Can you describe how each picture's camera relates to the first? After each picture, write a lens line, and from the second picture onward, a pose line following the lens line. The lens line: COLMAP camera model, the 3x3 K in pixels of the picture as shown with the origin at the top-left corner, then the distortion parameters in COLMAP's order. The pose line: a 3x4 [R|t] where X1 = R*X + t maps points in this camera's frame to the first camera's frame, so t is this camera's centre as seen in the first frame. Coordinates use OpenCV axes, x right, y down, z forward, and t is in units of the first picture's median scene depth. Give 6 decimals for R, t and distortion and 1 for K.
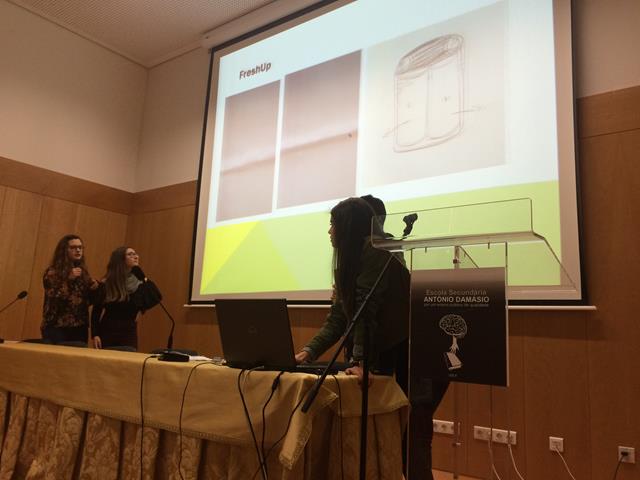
lens RADIAL K [[546.4, 0, 318.2], [0, 546.4, 238.1], [0, 0, 1]] dist [0.093176, -0.137573]
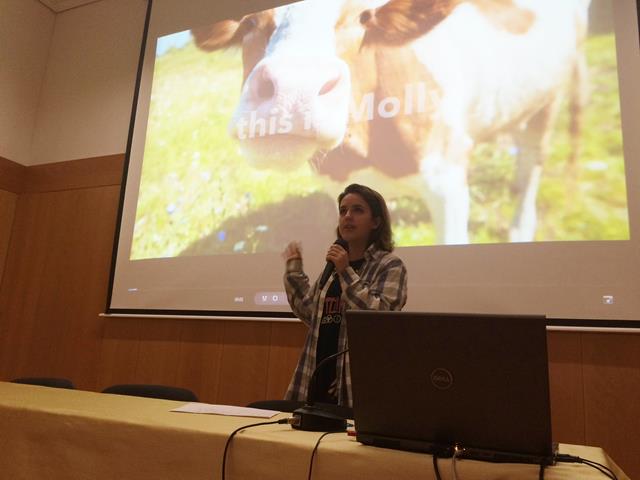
lens RADIAL K [[546.4, 0, 318.2], [0, 546.4, 238.1], [0, 0, 1]] dist [0.093176, -0.137573]
pose [[0.974386, 0.055247, 0.217988, -0.295907], [-0.050880, 0.998377, -0.025601, 0.050540], [-0.219048, 0.013854, 0.975616, 0.447203]]
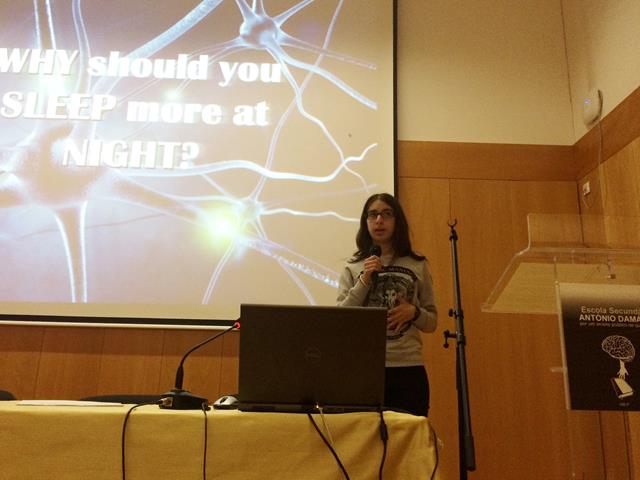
lens RADIAL K [[543.6, 0, 319.2], [0, 543.6, 240.6], [0, 0, 1]] dist [0.098177, -0.146933]
pose [[0.768868, 0.128410, 0.626381, -0.467524], [-0.102243, 0.991712, -0.077804, 0.069551], [-0.631180, -0.004222, 0.775625, 0.403158]]
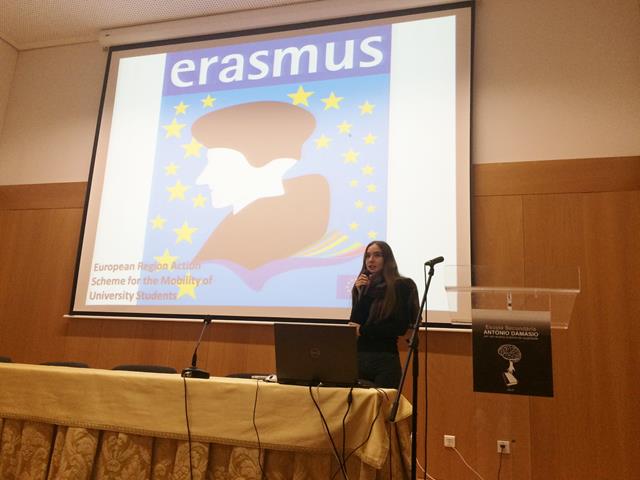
lens RADIAL K [[546.4, 0, 318.2], [0, 546.4, 238.1], [0, 0, 1]] dist [0.093176, -0.137573]
pose [[0.930273, 0.080088, 0.358020, -0.463024], [-0.074389, 0.996787, -0.029685, -0.031029], [-0.359247, 0.000982, 0.933242, -0.066927]]
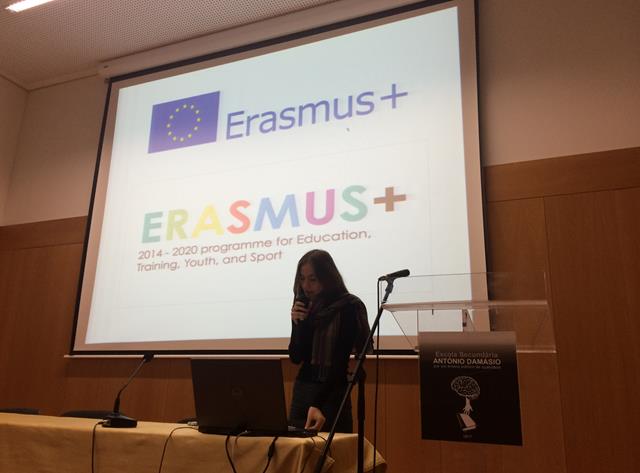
lens RADIAL K [[556.6, 0, 316.6], [0, 556.6, 235.3], [0, 0, 1]] dist [0.077463, -0.103775]
pose [[0.968132, 0.044920, 0.246380, -0.200700], [-0.025810, 0.996440, -0.080254, -0.023470], [-0.249108, 0.071338, 0.965845, 0.011923]]
